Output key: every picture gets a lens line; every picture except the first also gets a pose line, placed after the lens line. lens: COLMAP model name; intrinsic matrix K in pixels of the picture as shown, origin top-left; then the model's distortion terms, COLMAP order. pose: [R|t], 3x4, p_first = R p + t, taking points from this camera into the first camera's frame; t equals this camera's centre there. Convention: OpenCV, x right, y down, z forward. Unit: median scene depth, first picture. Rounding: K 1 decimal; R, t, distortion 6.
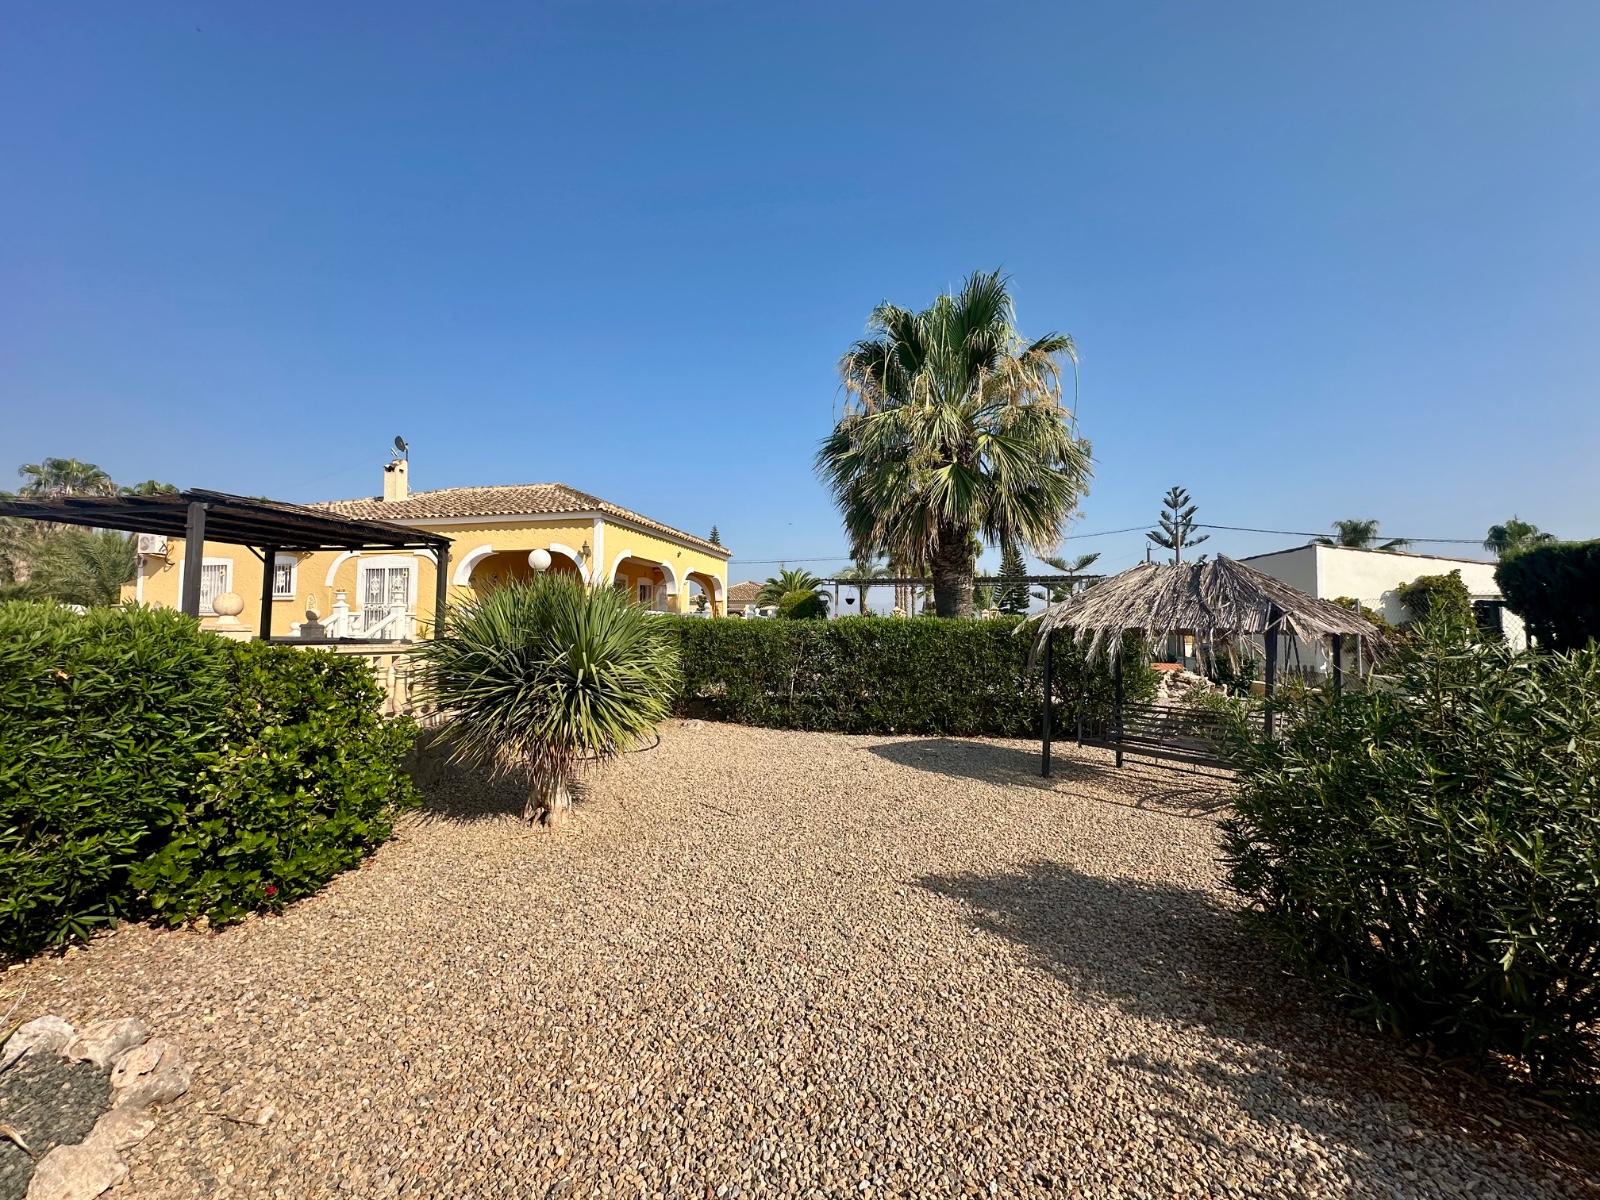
lens RADIAL K [[637.6, 0, 798.5], [0, 637.6, 600.3], [0, 0, 1]] dist [-0.004188, 0.001024]
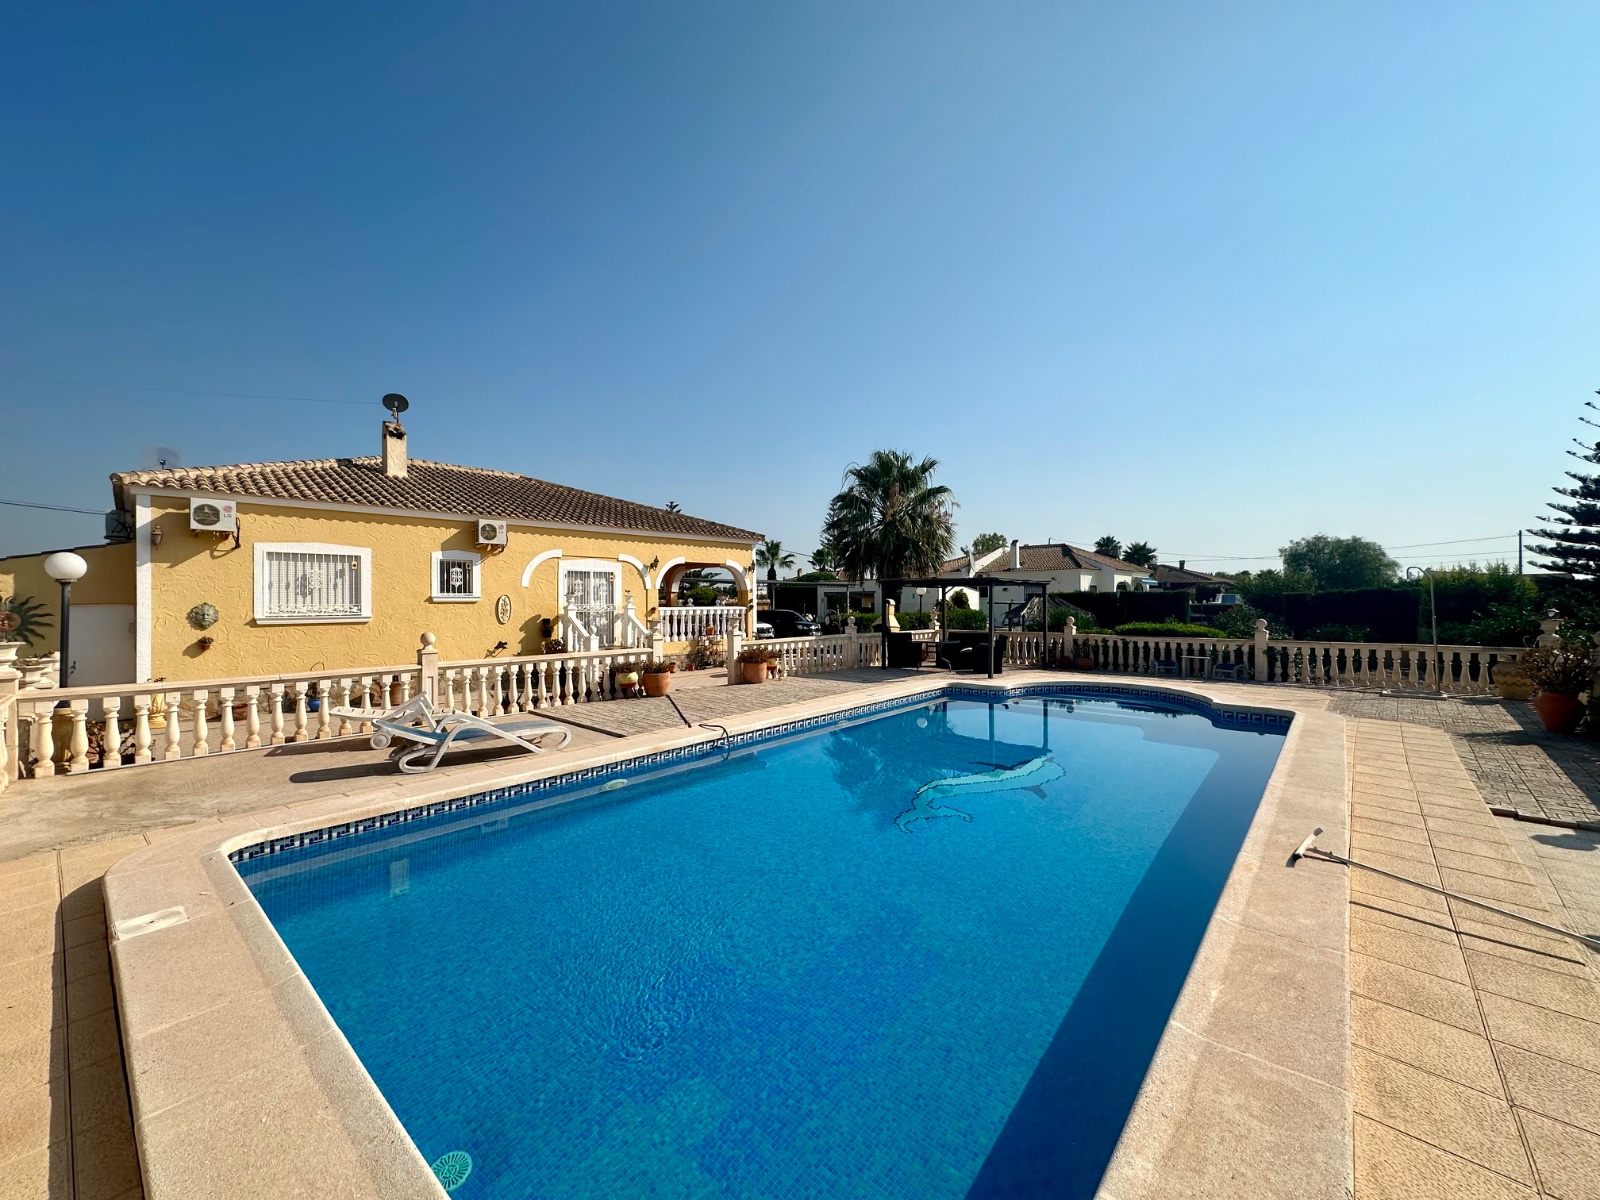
lens RADIAL K [[637.6, 0, 807.2], [0, 637.6, 598.2], [0, 0, 1]] dist [-0.004188, 0.001024]
pose [[0.503803, -0.004572, 0.863807, -1.325586], [-0.032638, 0.999171, 0.024324, -0.041493], [-0.863202, -0.040447, 0.503236, 0.150413]]
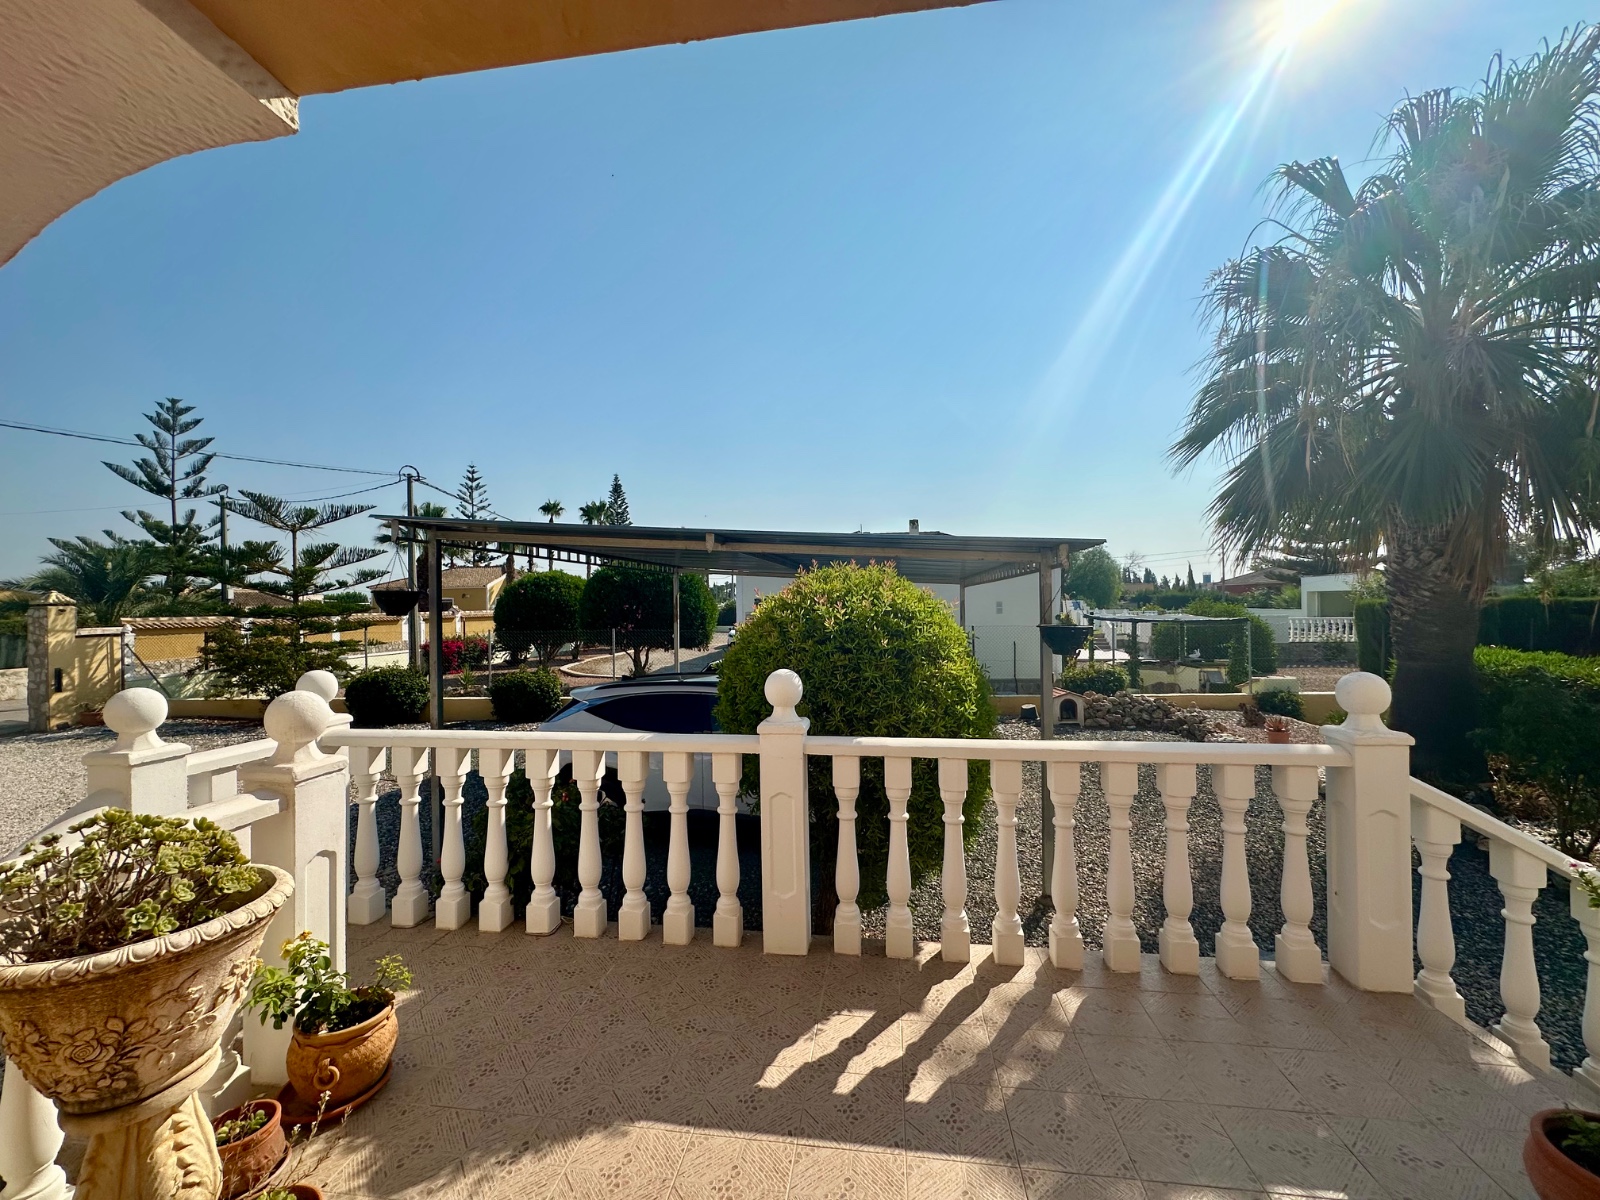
lens RADIAL K [[637.6, 0, 801.7], [0, 637.6, 605.1], [0, 0, 1]] dist [-0.004188, 0.001024]
pose [[-0.085347, -0.007822, 0.996321, -0.246998], [-0.036459, 0.999324, 0.004723, -0.001408], [-0.995684, -0.035921, -0.085574, 1.277124]]
